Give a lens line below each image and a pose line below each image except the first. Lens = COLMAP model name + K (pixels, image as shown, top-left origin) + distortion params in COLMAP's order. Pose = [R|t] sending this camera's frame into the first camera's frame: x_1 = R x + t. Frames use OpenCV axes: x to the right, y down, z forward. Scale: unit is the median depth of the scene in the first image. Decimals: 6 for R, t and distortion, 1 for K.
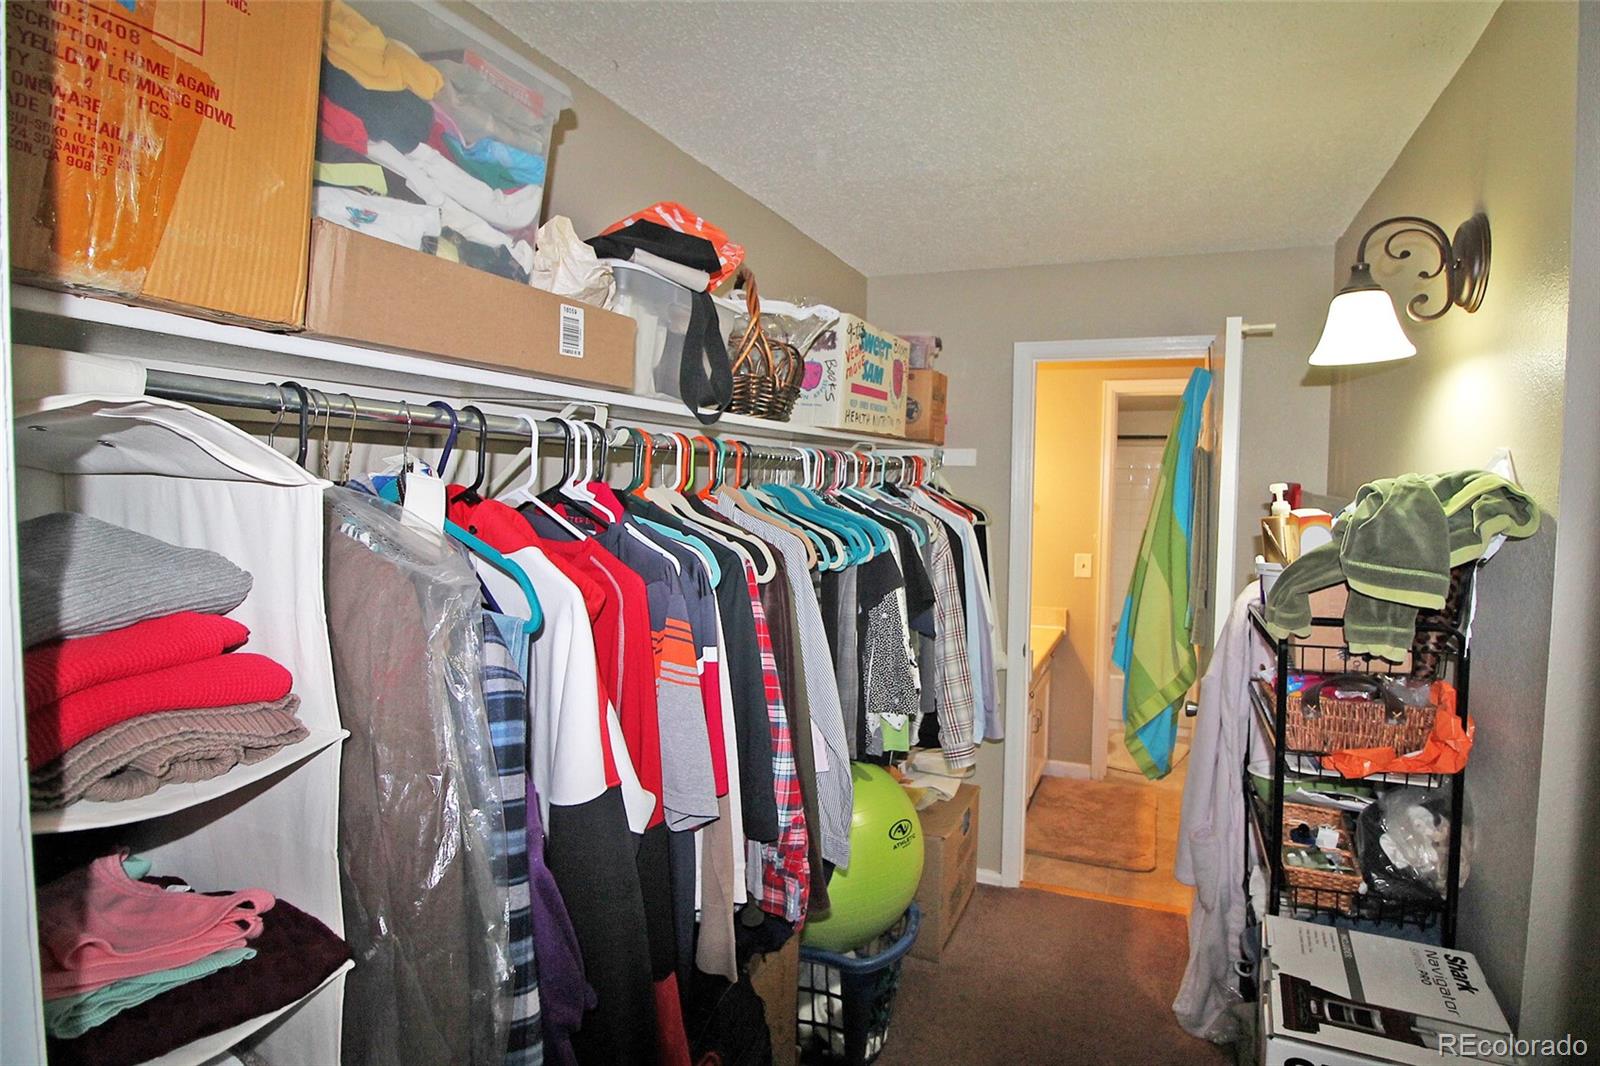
lens RADIAL K [[859.9, 0, 806.2], [0, 859.9, 512.0], [0, 0, 1]] dist [-0.002163, -0.002297]
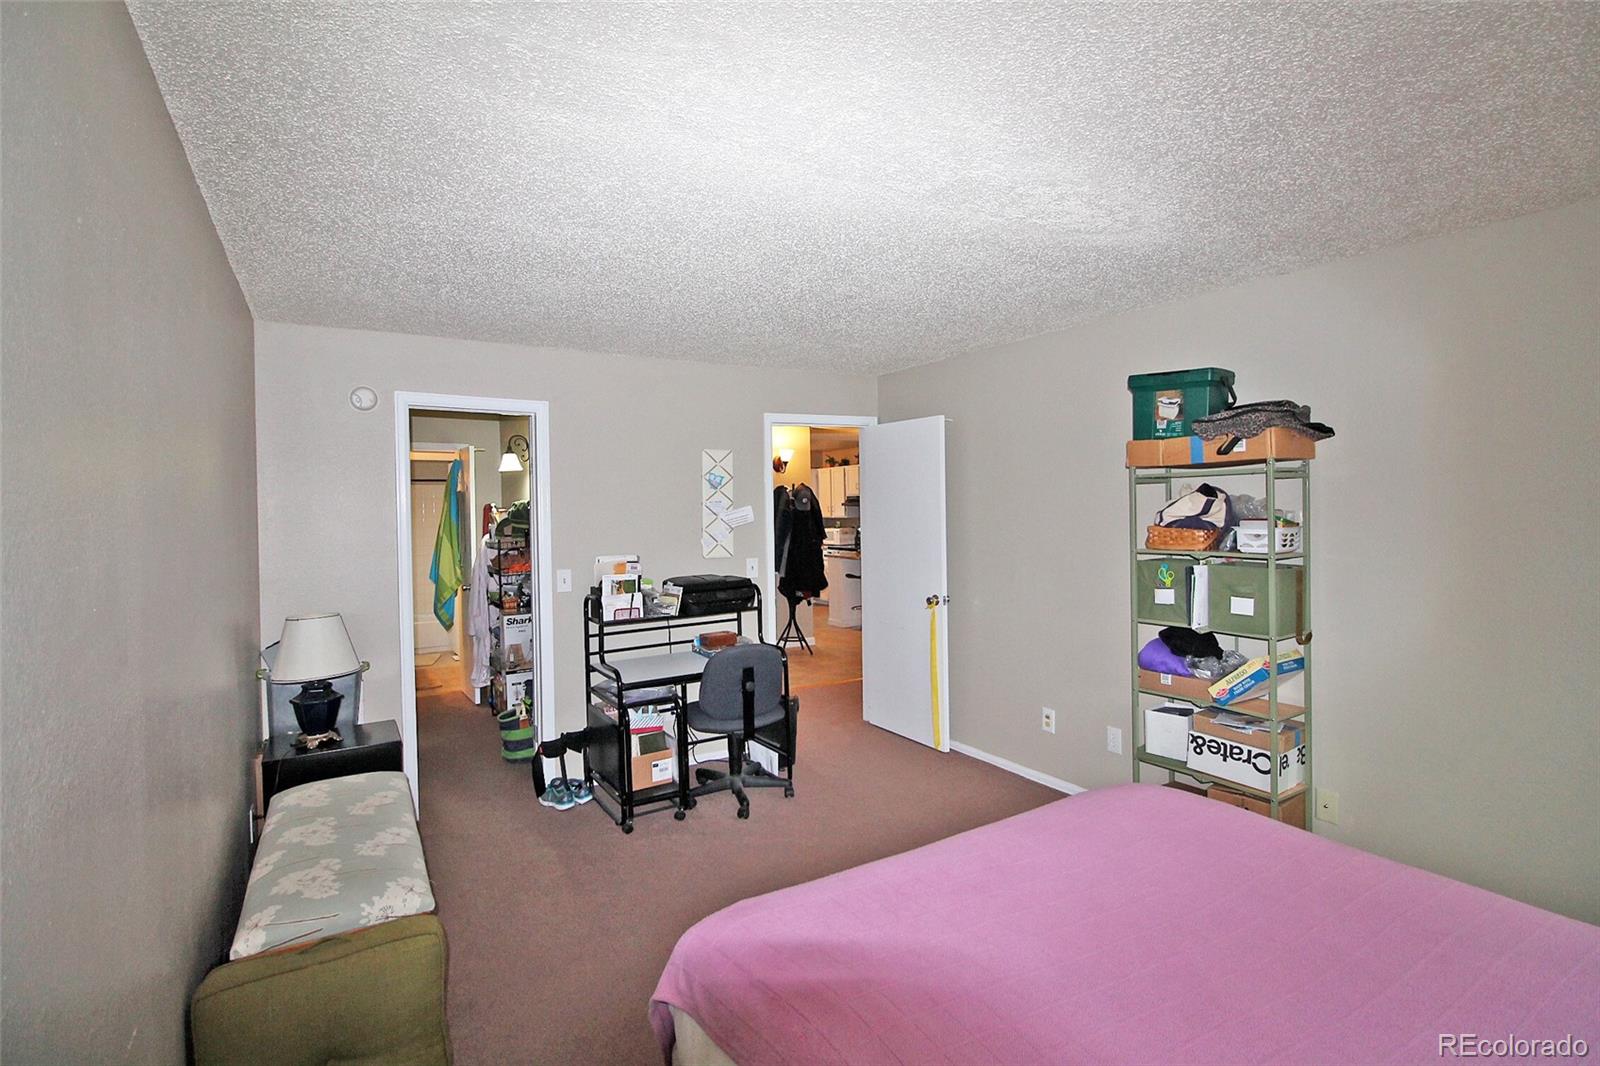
lens RADIAL K [[859.9, 0, 806.2], [0, 859.9, 512.0], [0, 0, 1]] dist [-0.002163, -0.002297]
pose [[0.631524, -0.033627, 0.774627, -1.449024], [0.064584, 0.997869, -0.009334, 0.124305], [-0.772662, 0.055923, 0.632350, -2.349046]]
